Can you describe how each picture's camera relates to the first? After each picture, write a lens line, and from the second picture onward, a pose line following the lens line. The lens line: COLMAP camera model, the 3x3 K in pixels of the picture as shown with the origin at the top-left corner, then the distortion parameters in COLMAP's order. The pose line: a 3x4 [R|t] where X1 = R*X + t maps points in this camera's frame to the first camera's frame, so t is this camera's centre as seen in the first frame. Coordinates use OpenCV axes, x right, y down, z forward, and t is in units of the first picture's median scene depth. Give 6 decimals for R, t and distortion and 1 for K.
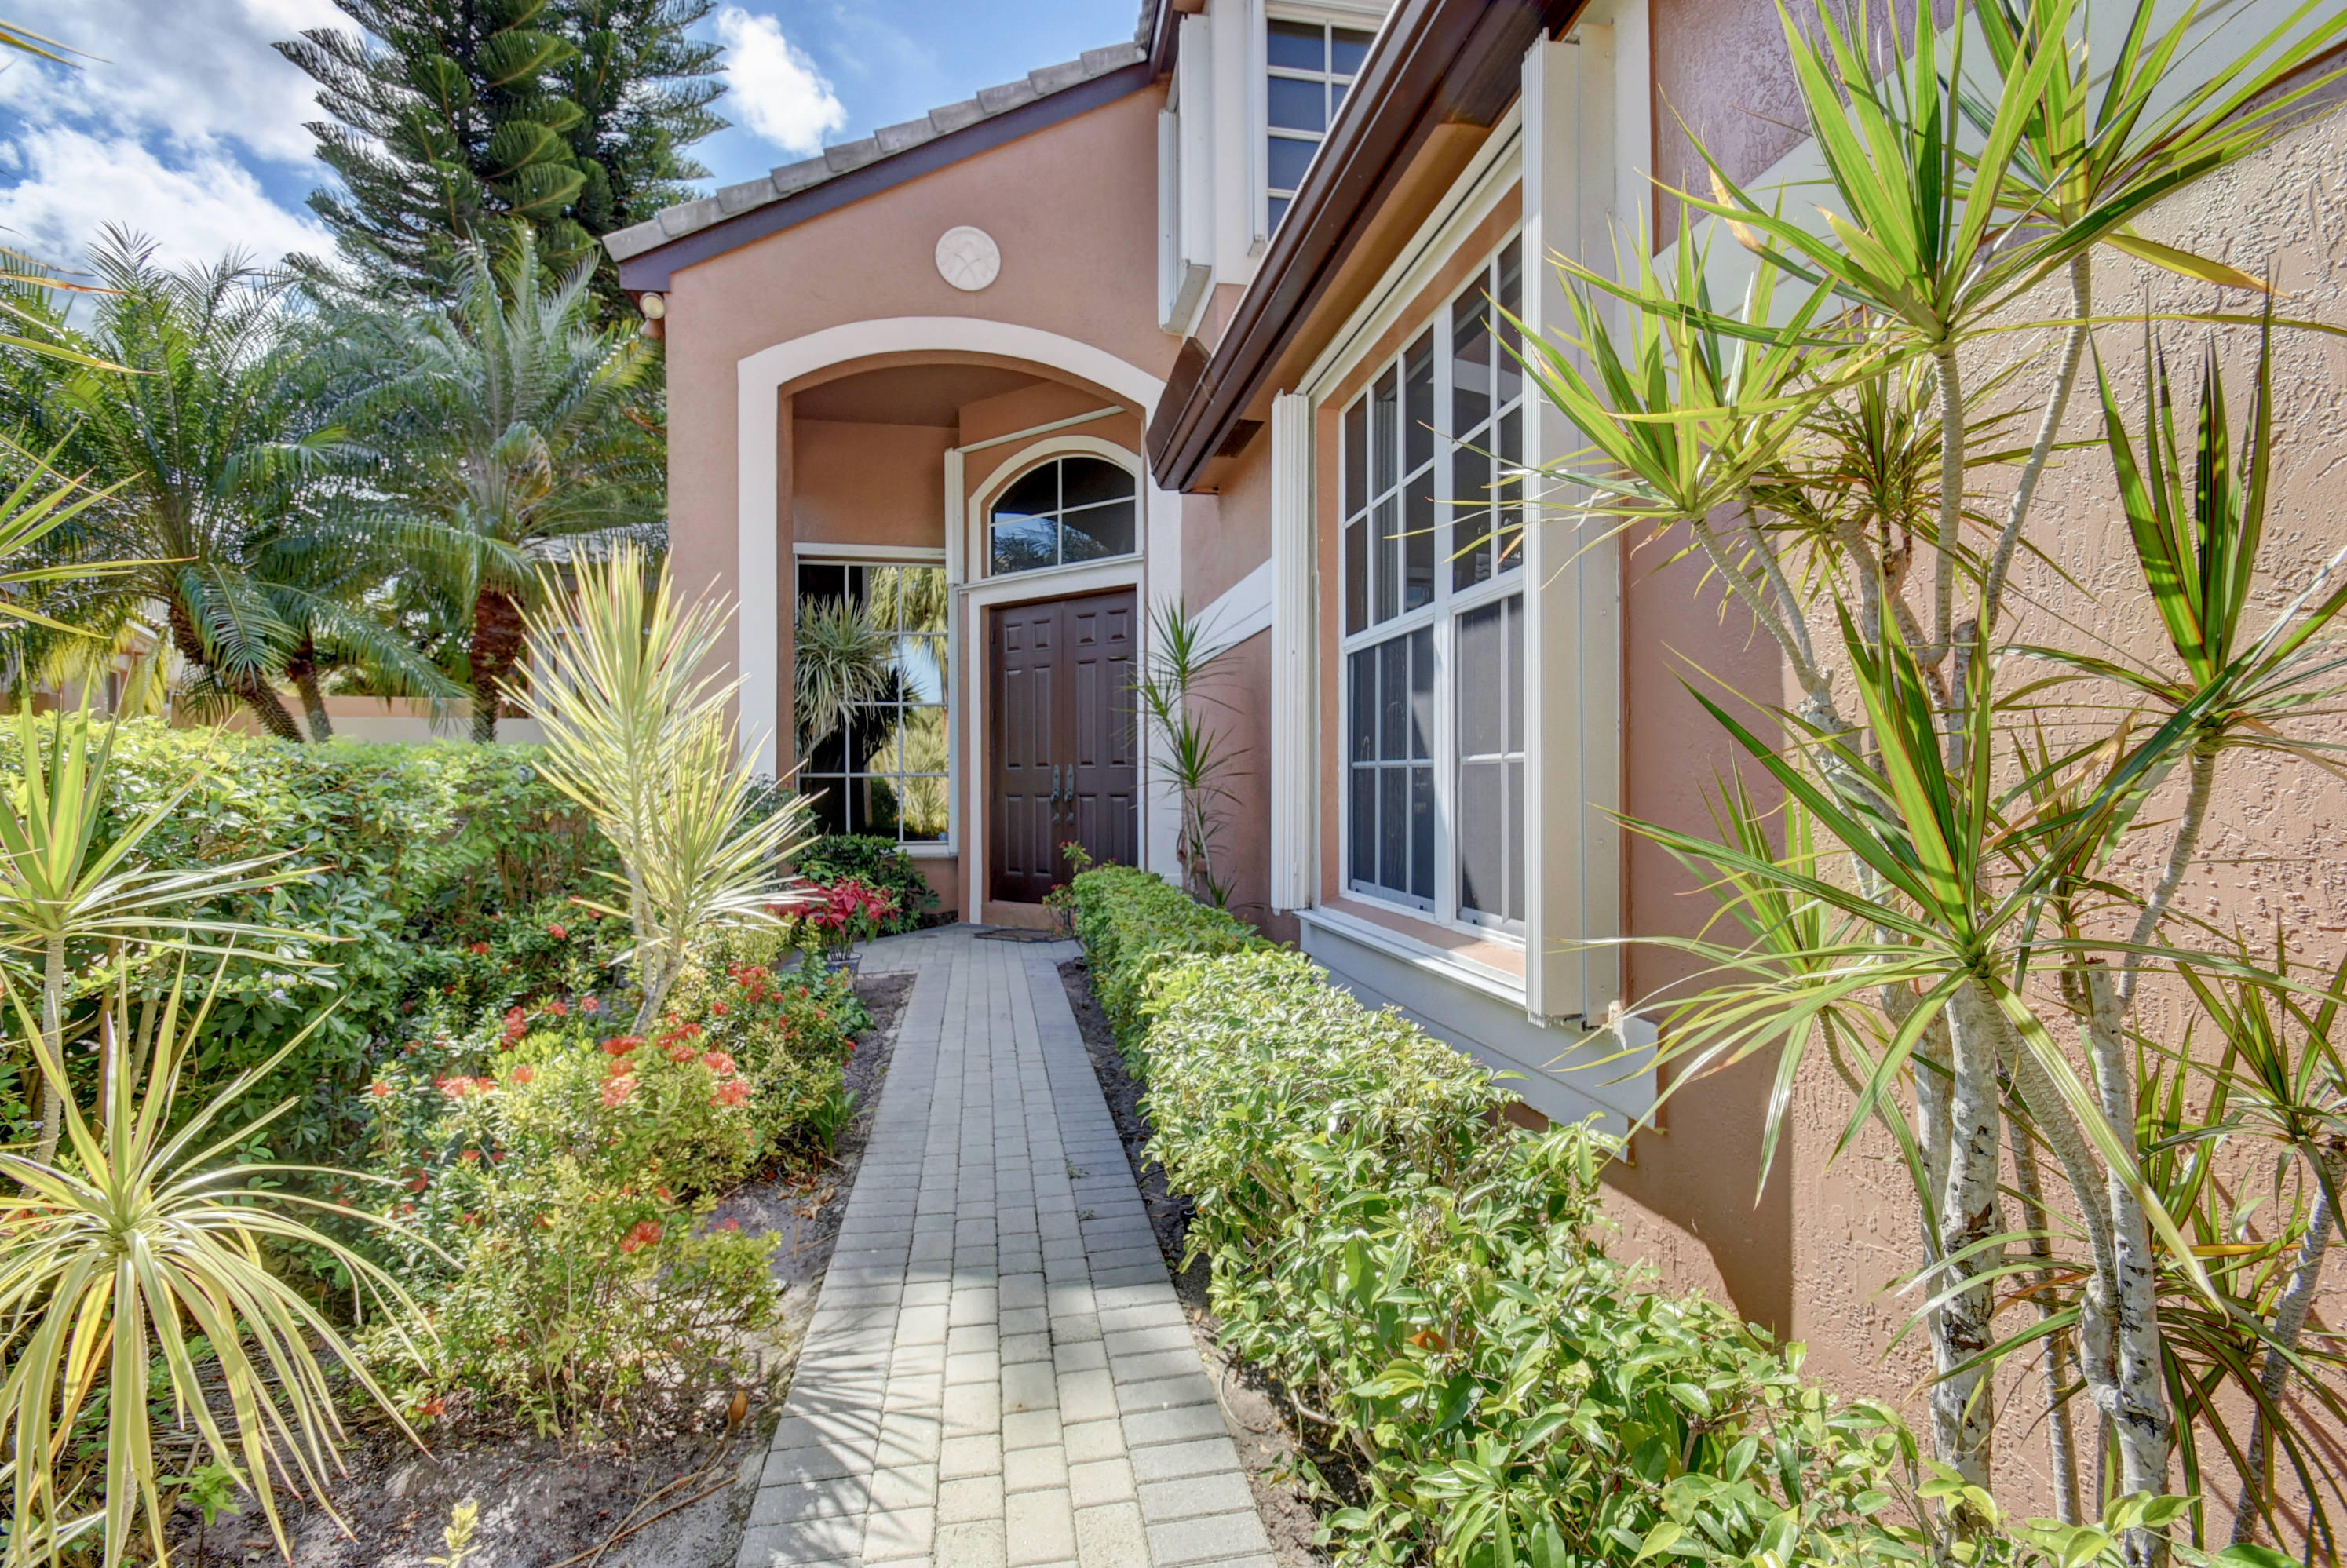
lens RADIAL K [[1034.4, 0, 1164.0], [0, 1034.4, 779.6], [0, 0, 1]] dist [0.009022, -0.014034]
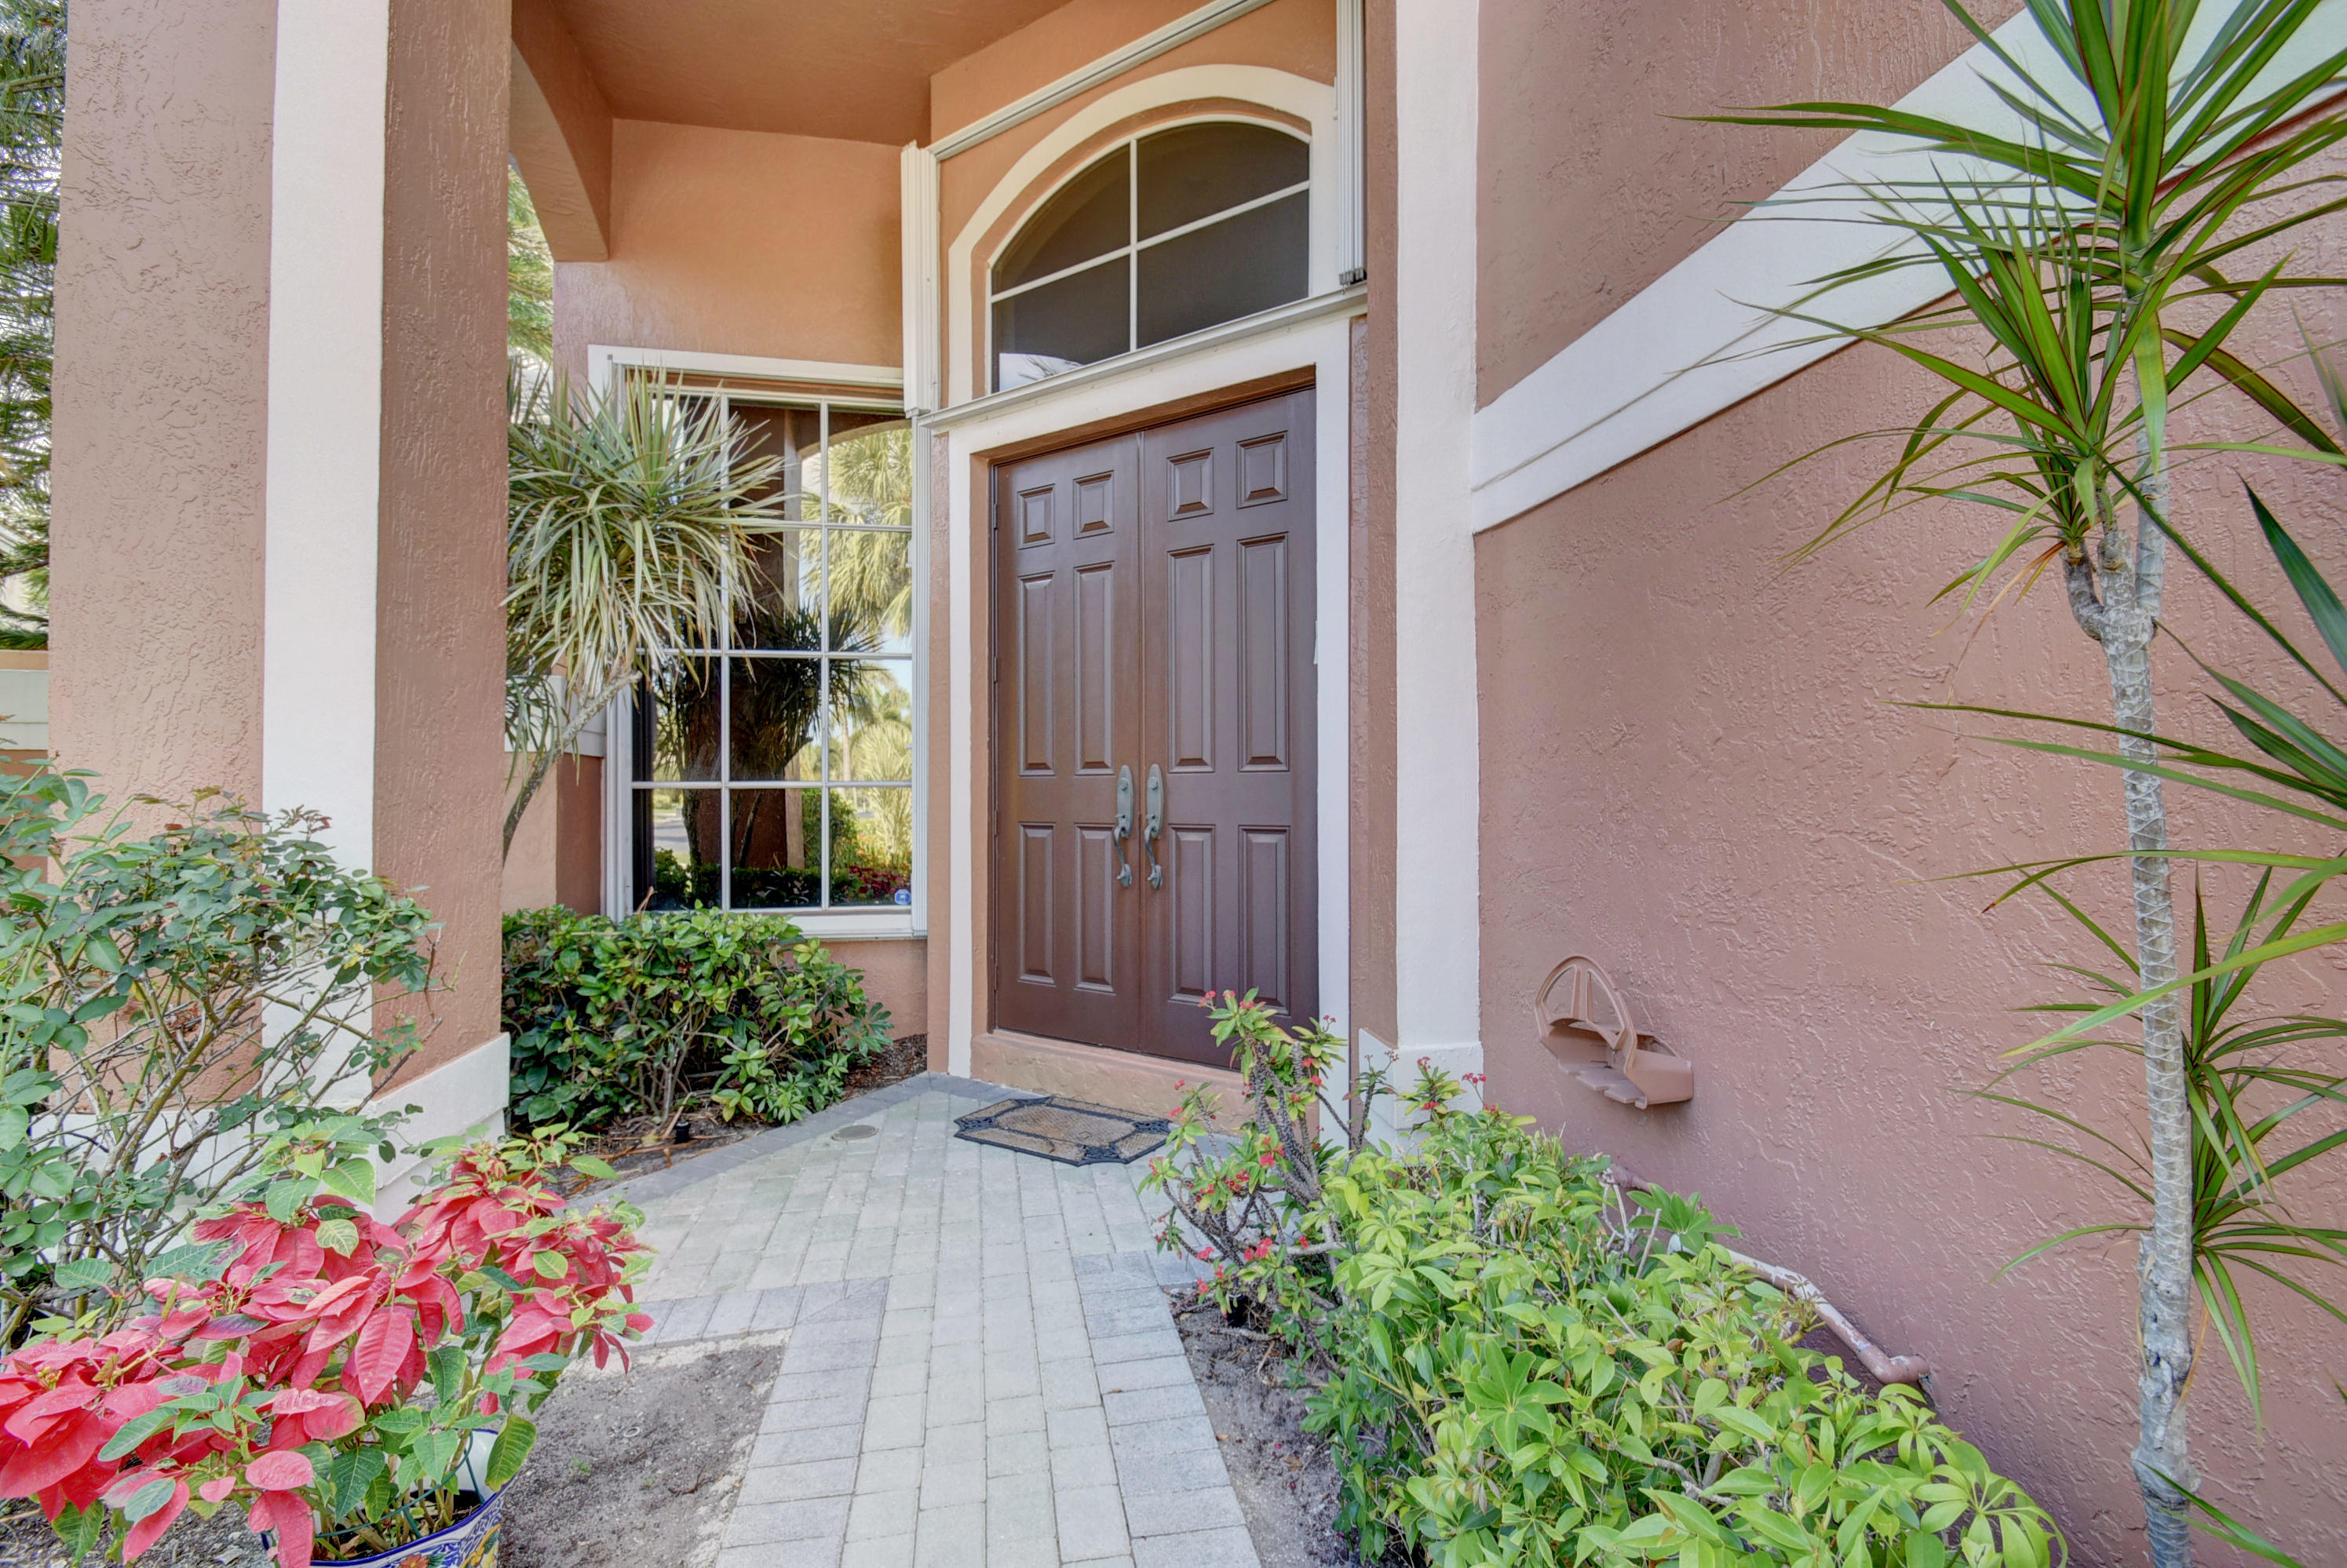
lens RADIAL K [[1034.4, 0, 1164.0], [0, 1034.4, 779.6], [0, 0, 1]] dist [0.009022, -0.014034]
pose [[0.999868, 0.000036, 0.016228, -0.090265], [0.000137, 0.999944, -0.010615, -0.002545], [-0.016228, 0.010616, 0.999812, 0.491687]]
